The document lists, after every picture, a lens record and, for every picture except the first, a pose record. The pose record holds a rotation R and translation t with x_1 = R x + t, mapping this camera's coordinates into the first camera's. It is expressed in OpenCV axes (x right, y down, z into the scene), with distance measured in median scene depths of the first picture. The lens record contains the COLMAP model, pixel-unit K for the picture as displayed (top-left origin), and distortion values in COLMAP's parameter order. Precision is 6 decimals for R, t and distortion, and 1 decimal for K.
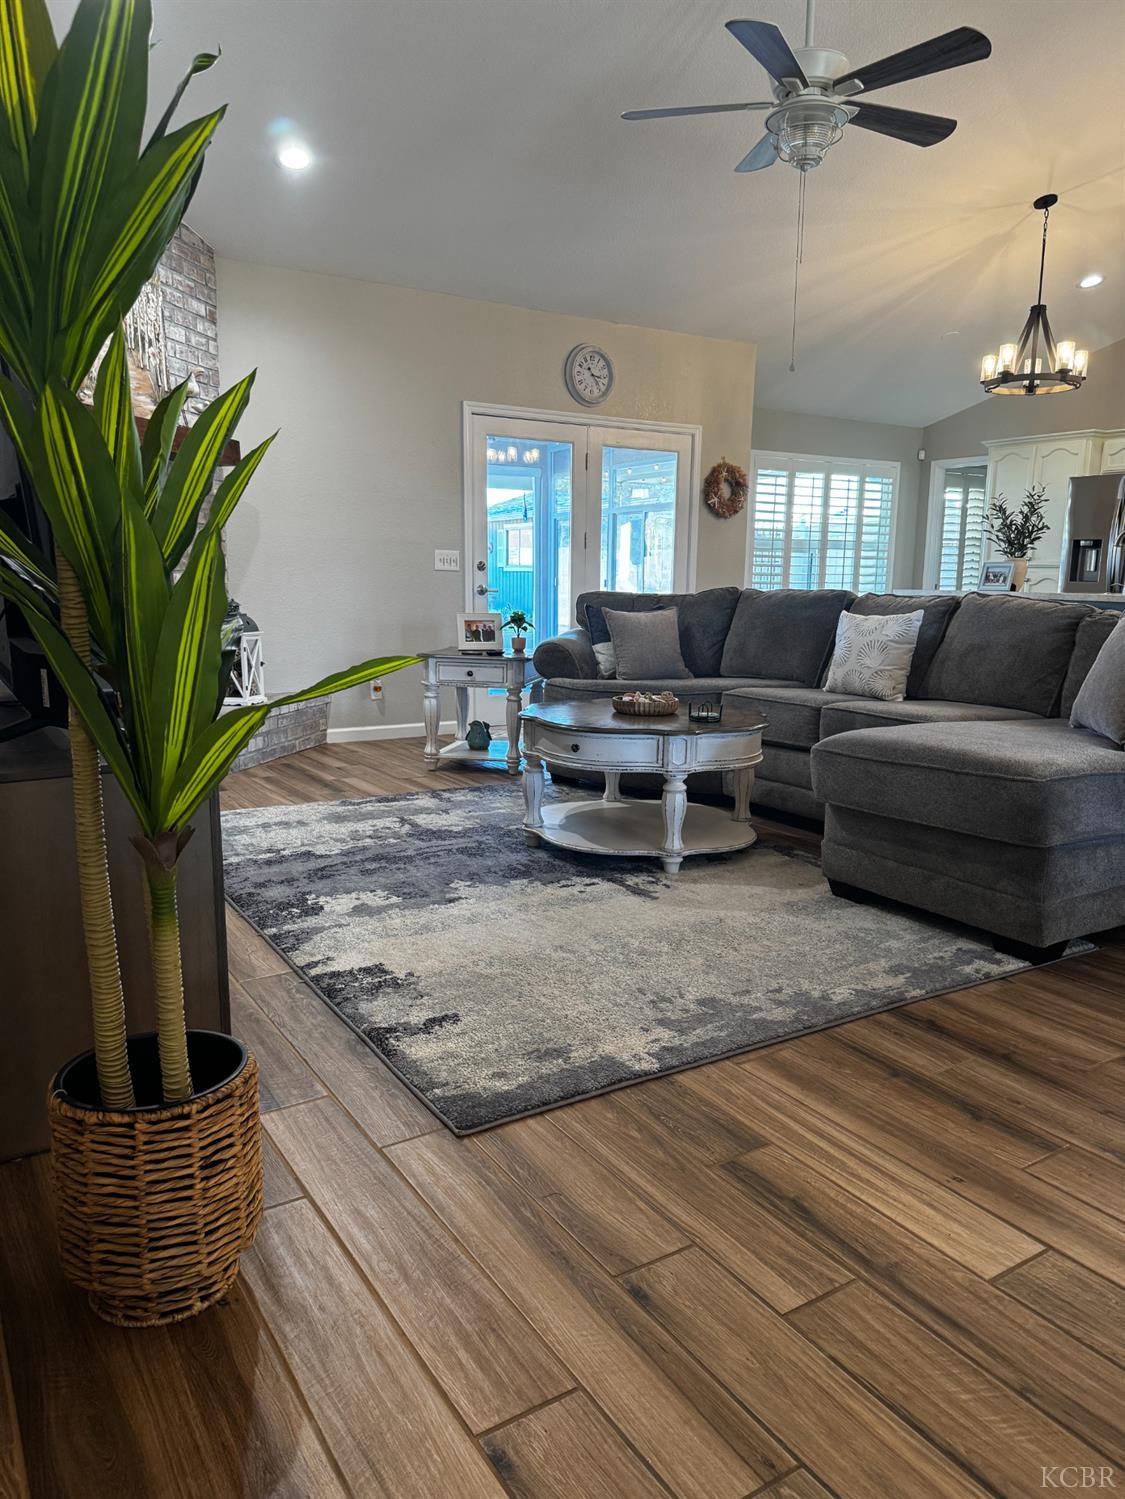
lens RADIAL K [[1050.1, 0, 562.5], [0, 1050.1, 749.5], [0, 0, 1]] dist [0.000906, -0.003160]
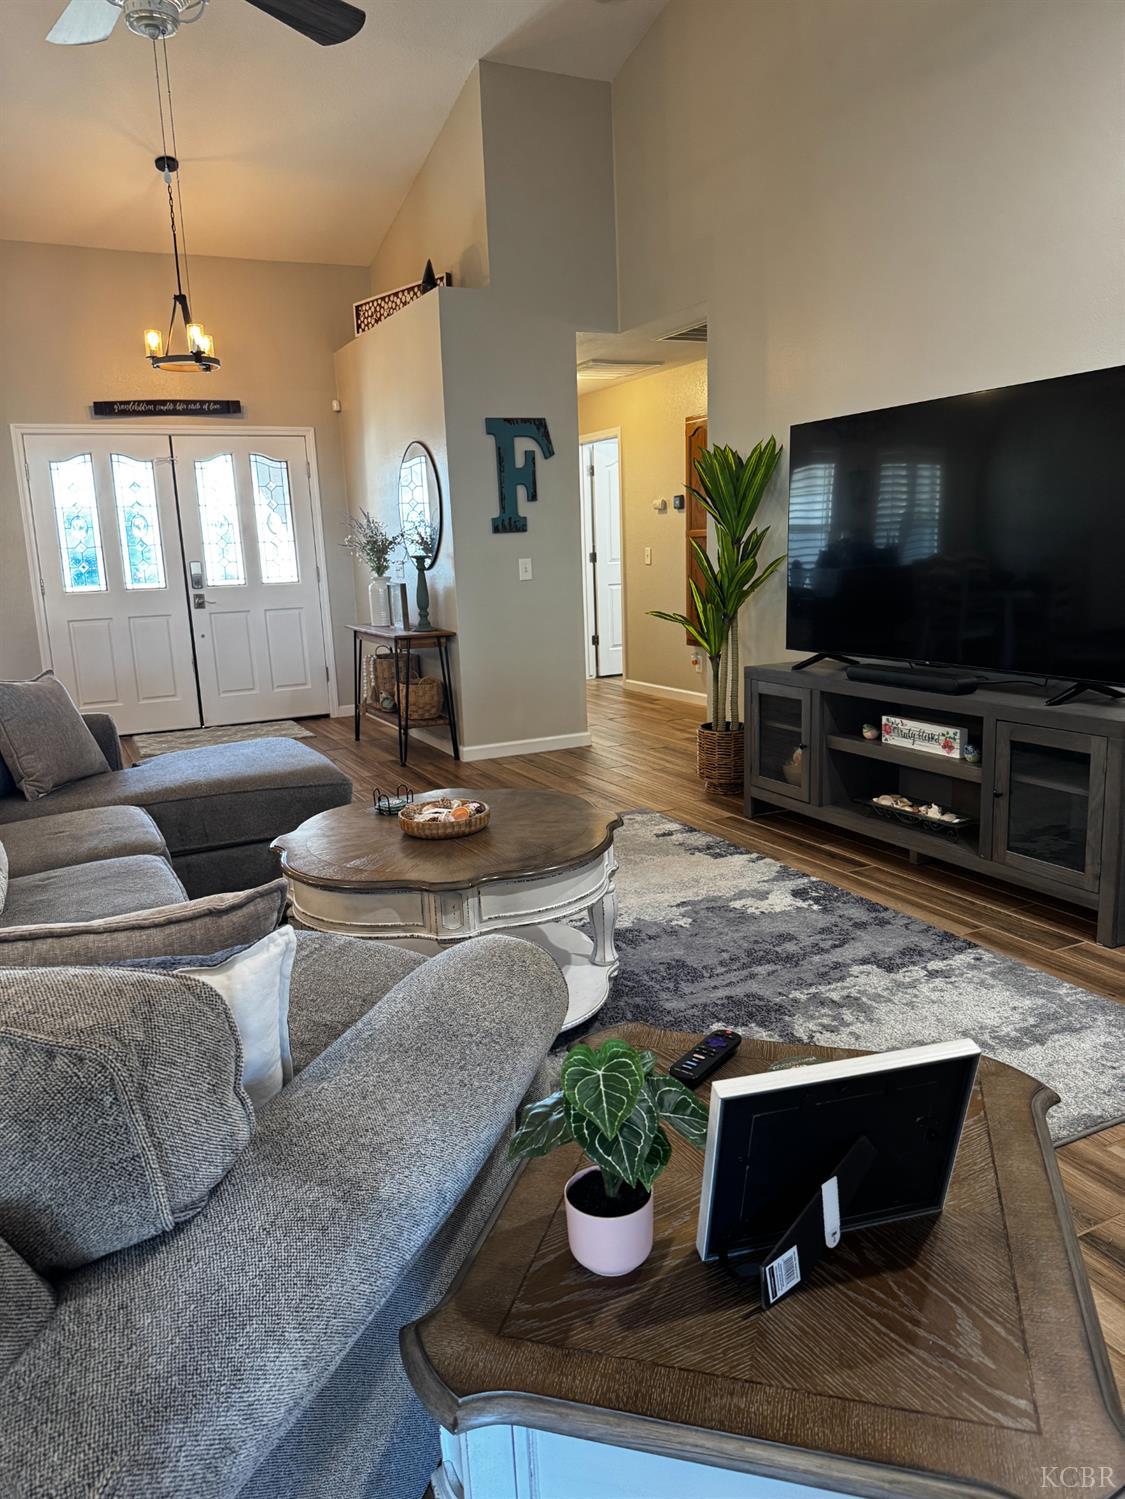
lens RADIAL K [[1050.1, 0, 562.5], [0, 1050.1, 749.5], [0, 0, 1]] dist [0.000906, -0.003160]
pose [[-0.995218, 0.002869, 0.097633, -0.081612], [0.037570, 0.933913, 0.355520, -0.385668], [-0.090160, 0.357488, -0.929556, 1.873768]]
